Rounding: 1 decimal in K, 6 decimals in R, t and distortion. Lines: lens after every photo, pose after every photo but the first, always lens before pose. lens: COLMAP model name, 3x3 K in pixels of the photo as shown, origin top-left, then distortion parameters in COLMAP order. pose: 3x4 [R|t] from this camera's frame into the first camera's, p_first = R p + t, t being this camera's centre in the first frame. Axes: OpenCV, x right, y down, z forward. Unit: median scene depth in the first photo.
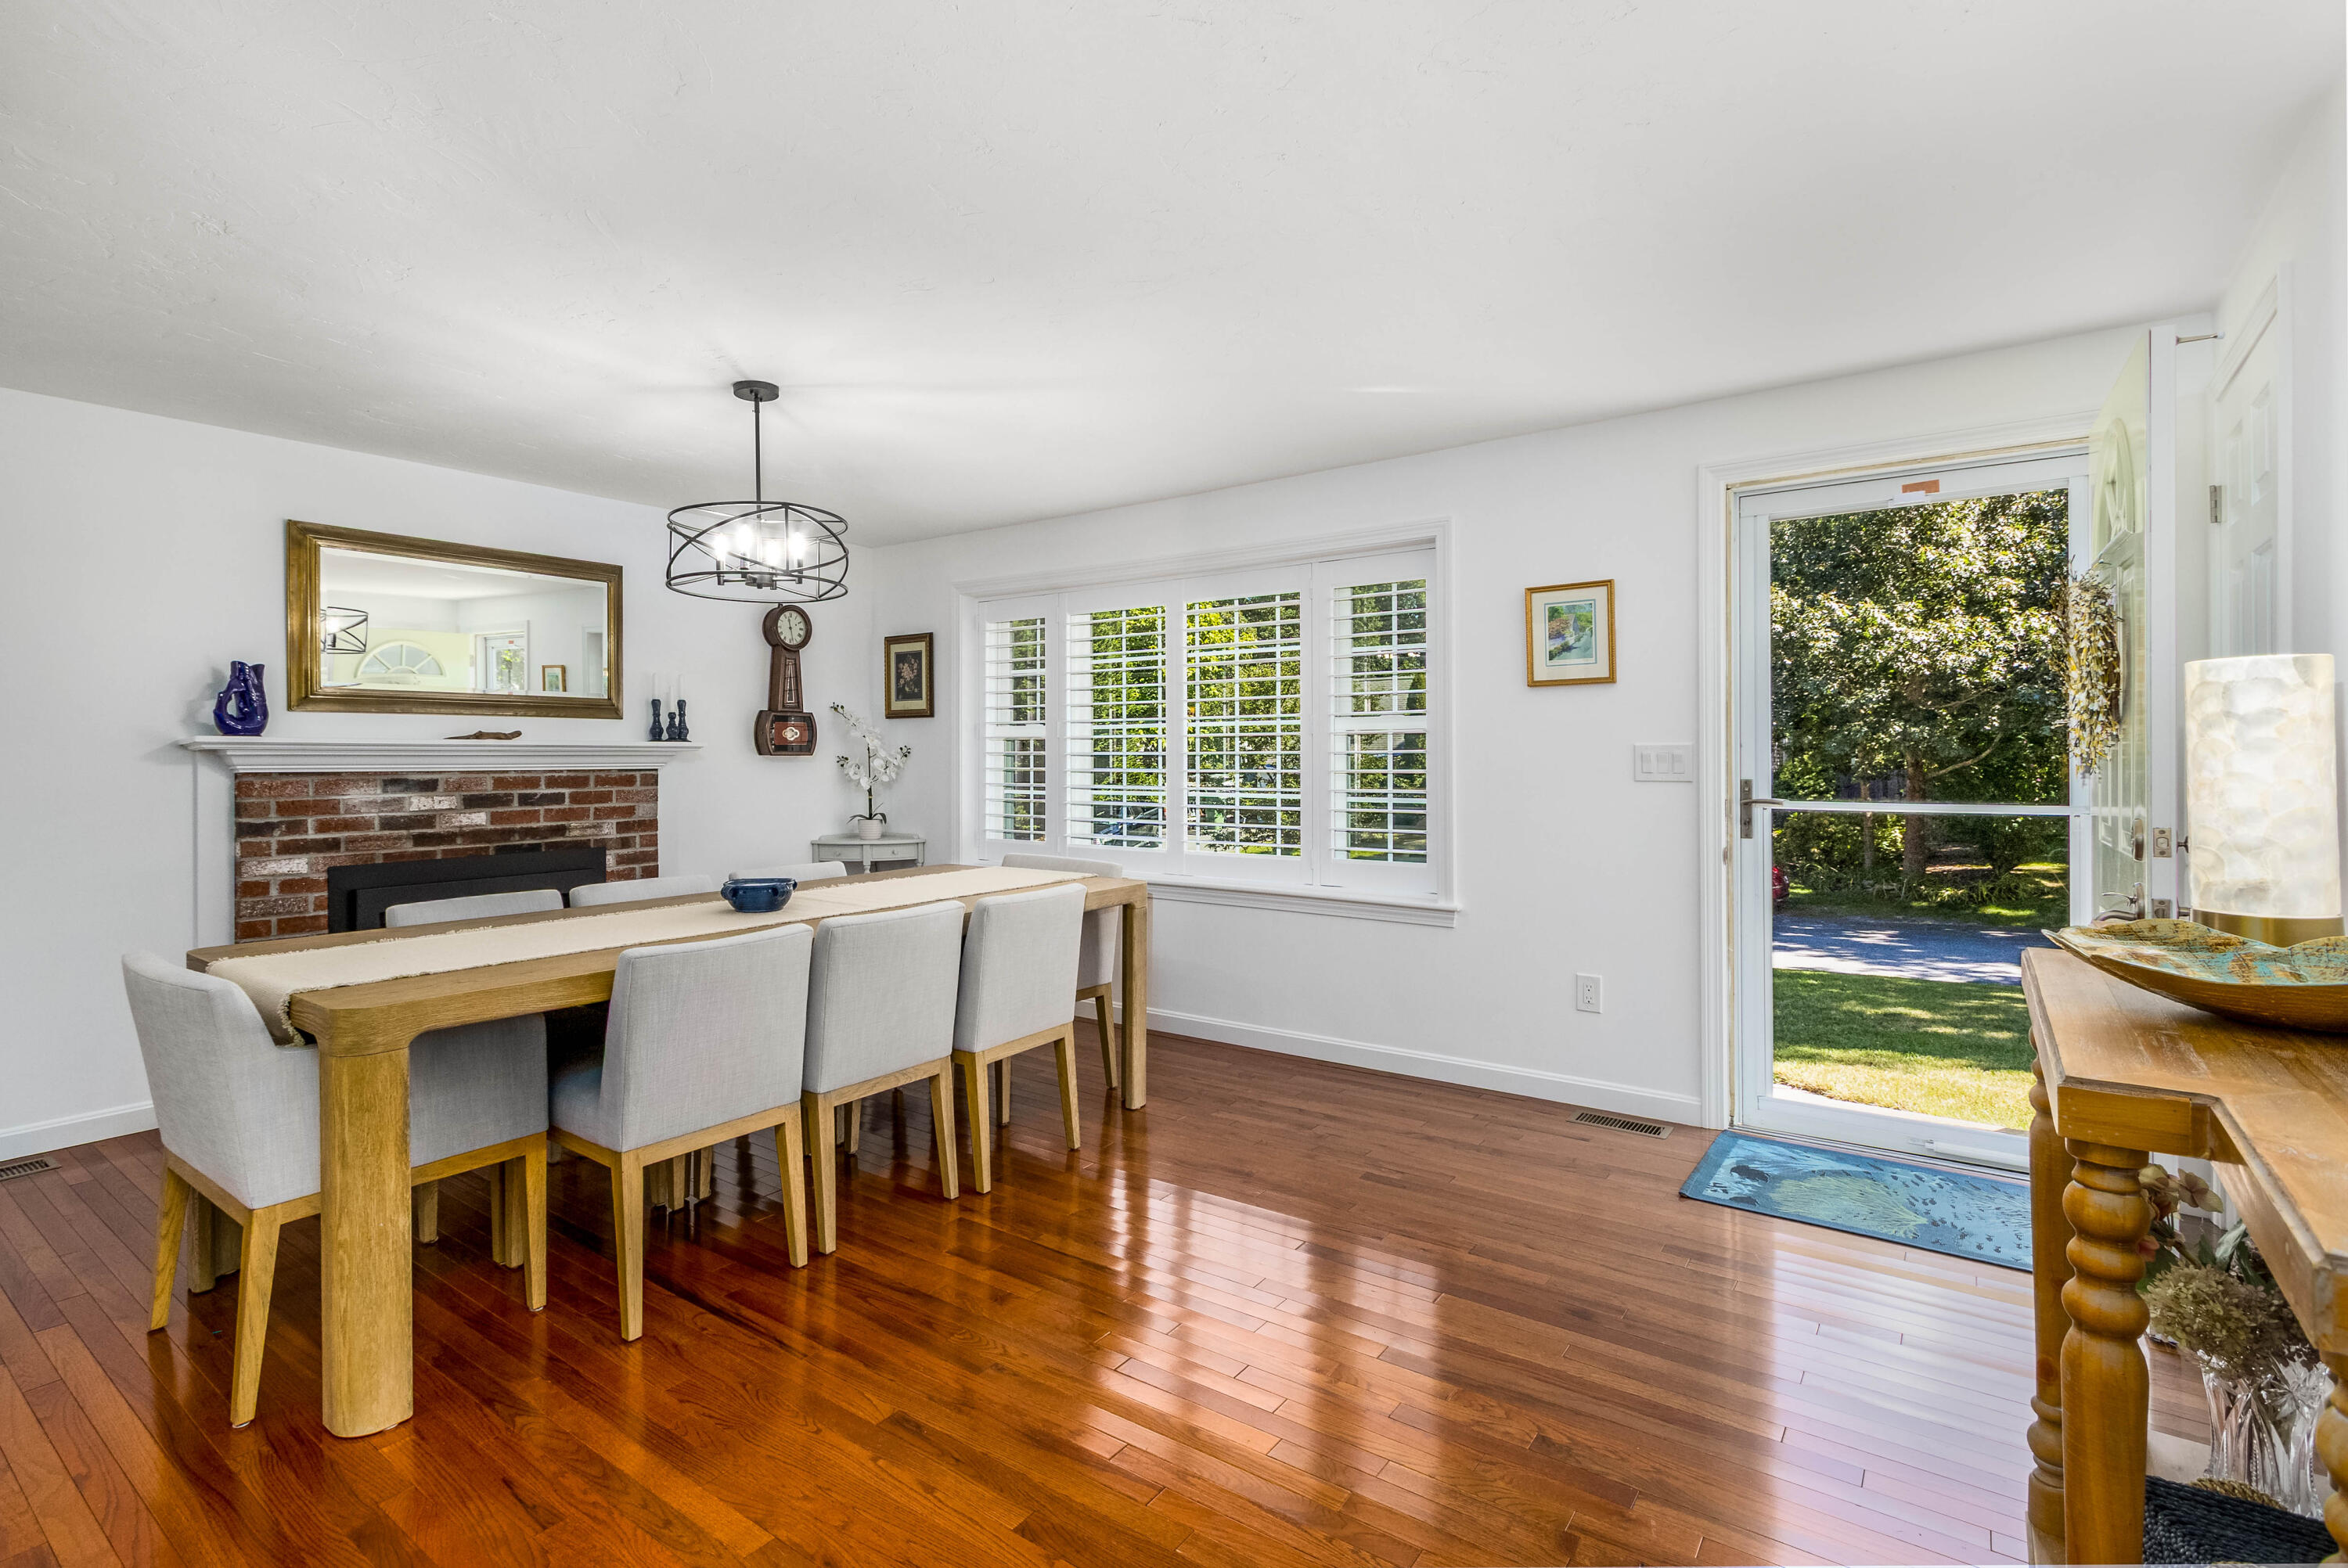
lens RADIAL K [[1114.6, 0, 1165.3], [0, 1114.6, 766.3], [0, 0, 1]] dist [0.003007, -0.000750]
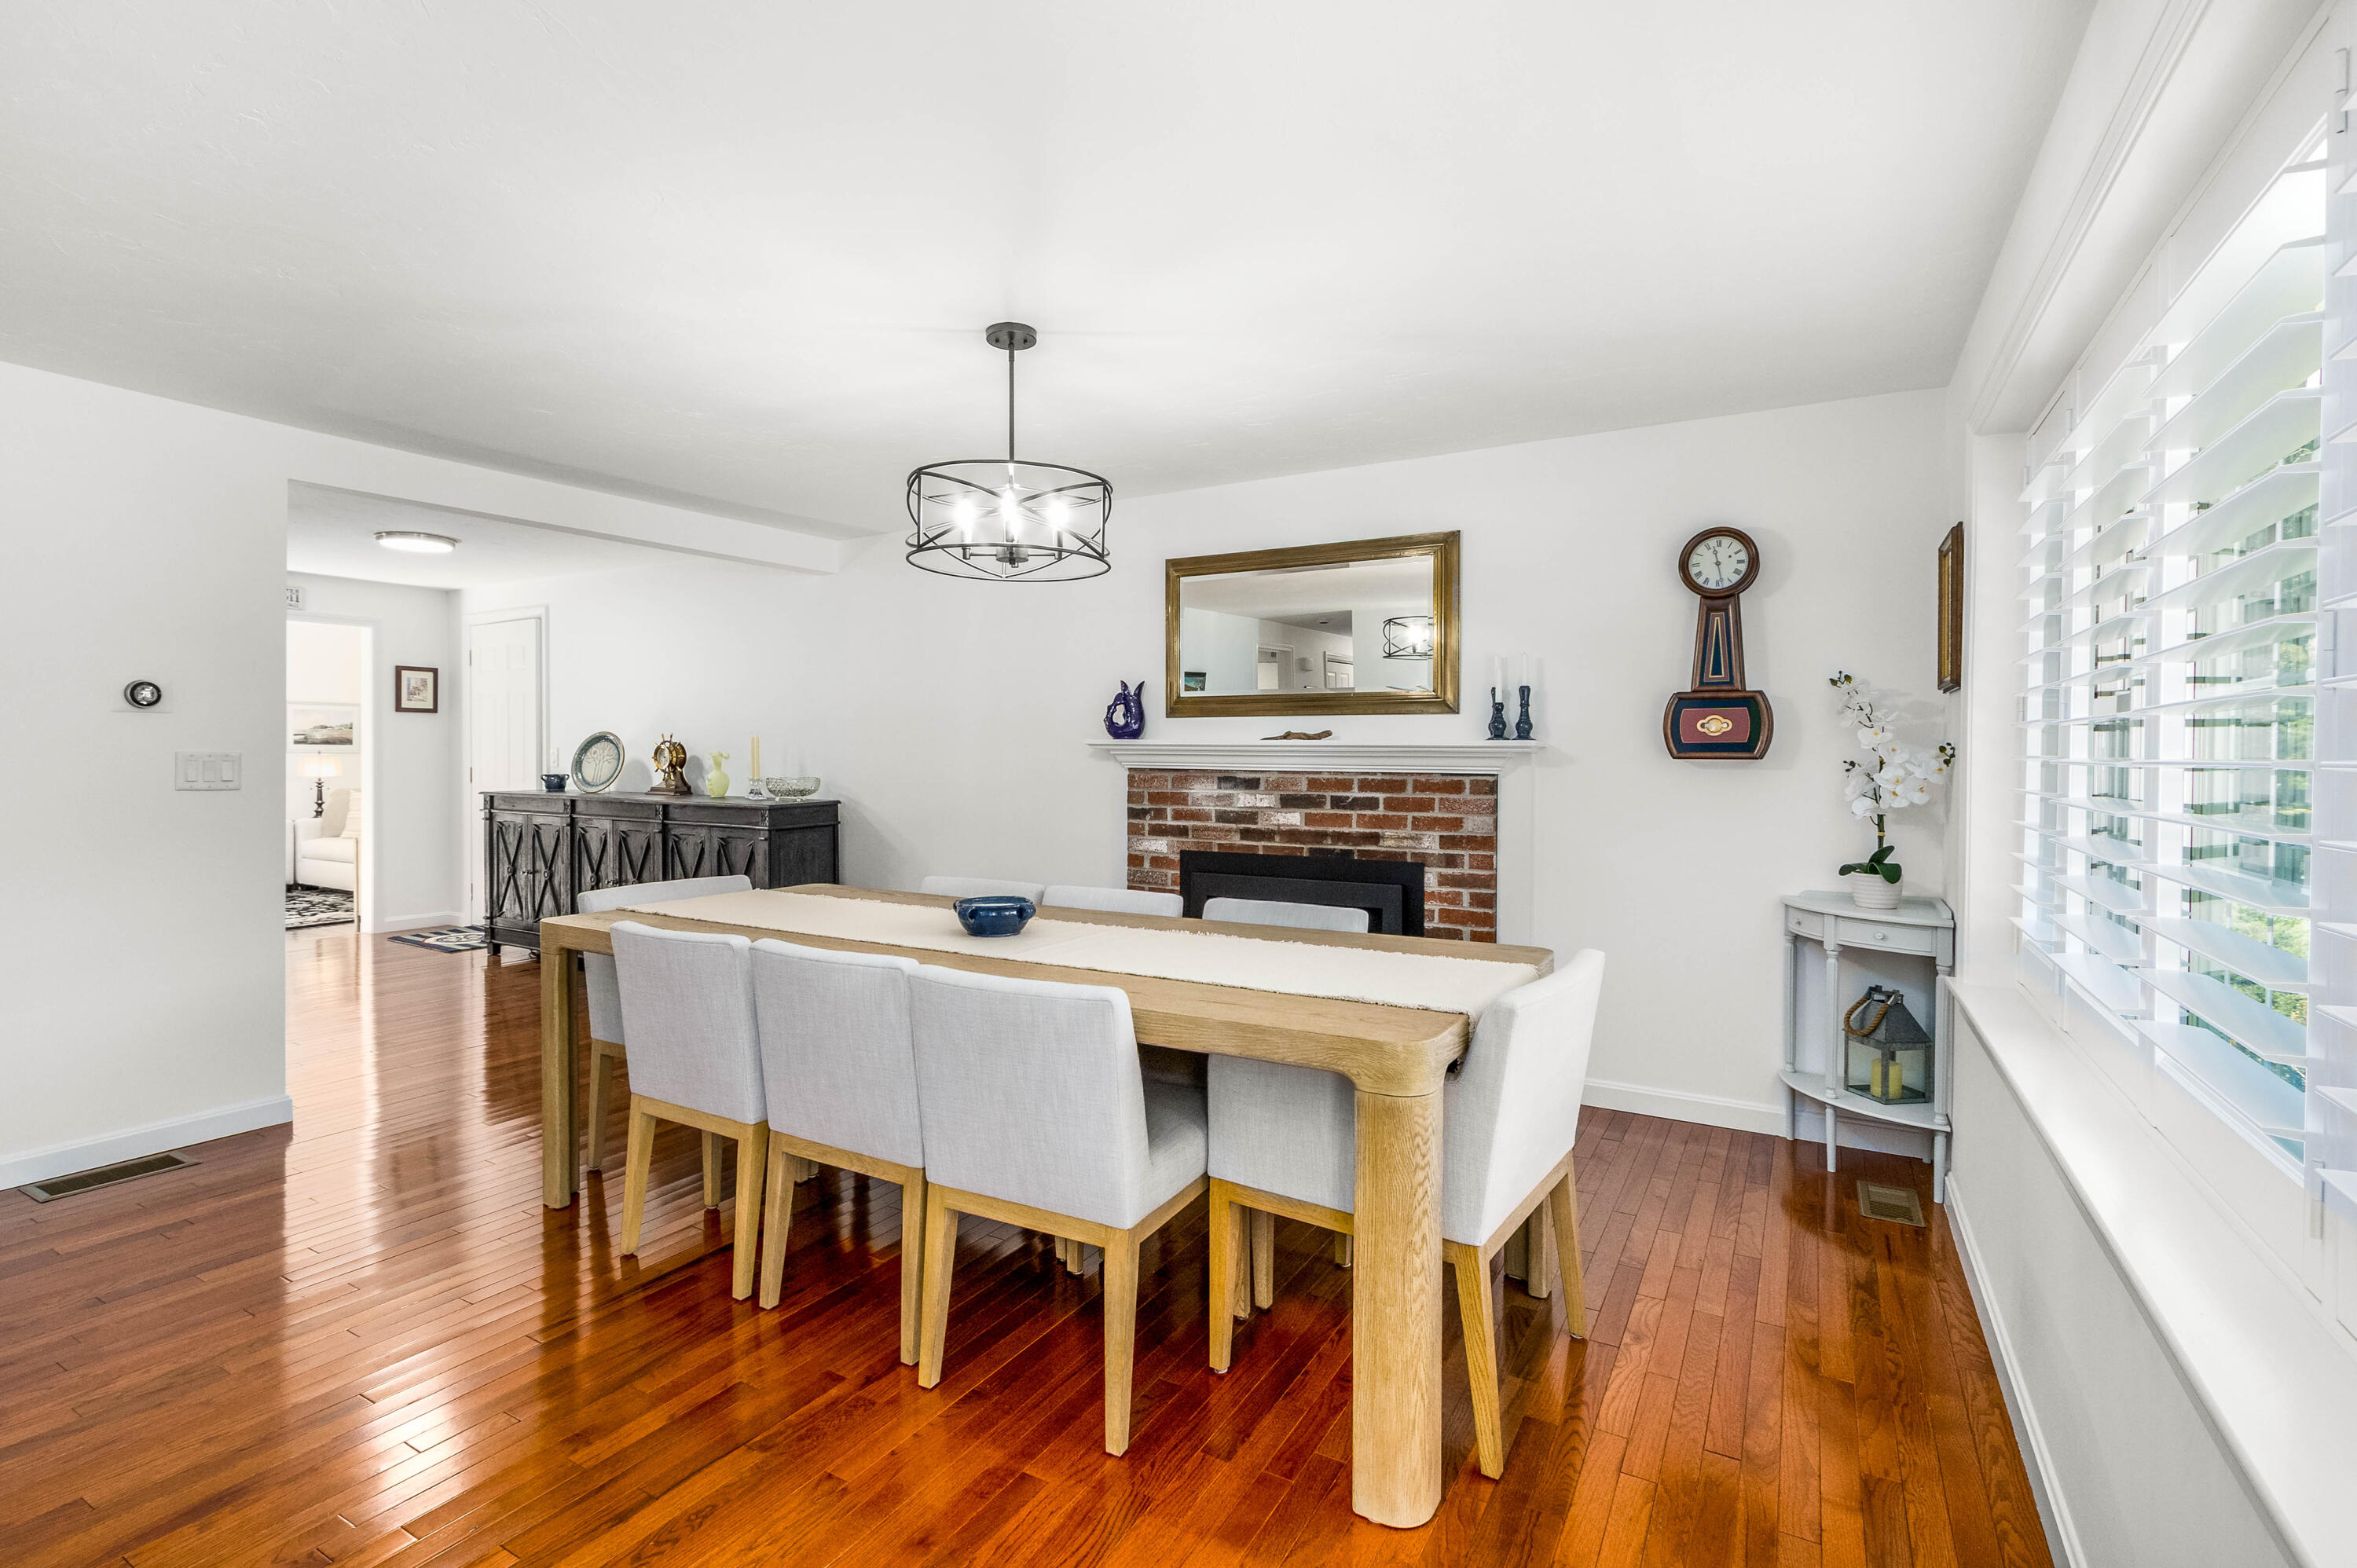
lens RADIAL K [[1119.0, 0, 1164.5], [0, 1119.0, 744.5], [0, 0, 1]] dist [0.003007, -0.000750]
pose [[0.057033, -0.000140, -0.998372, 0.397990], [-0.012119, 0.999926, -0.000832, -0.018248], [0.998299, 0.012147, 0.057027, 0.848141]]
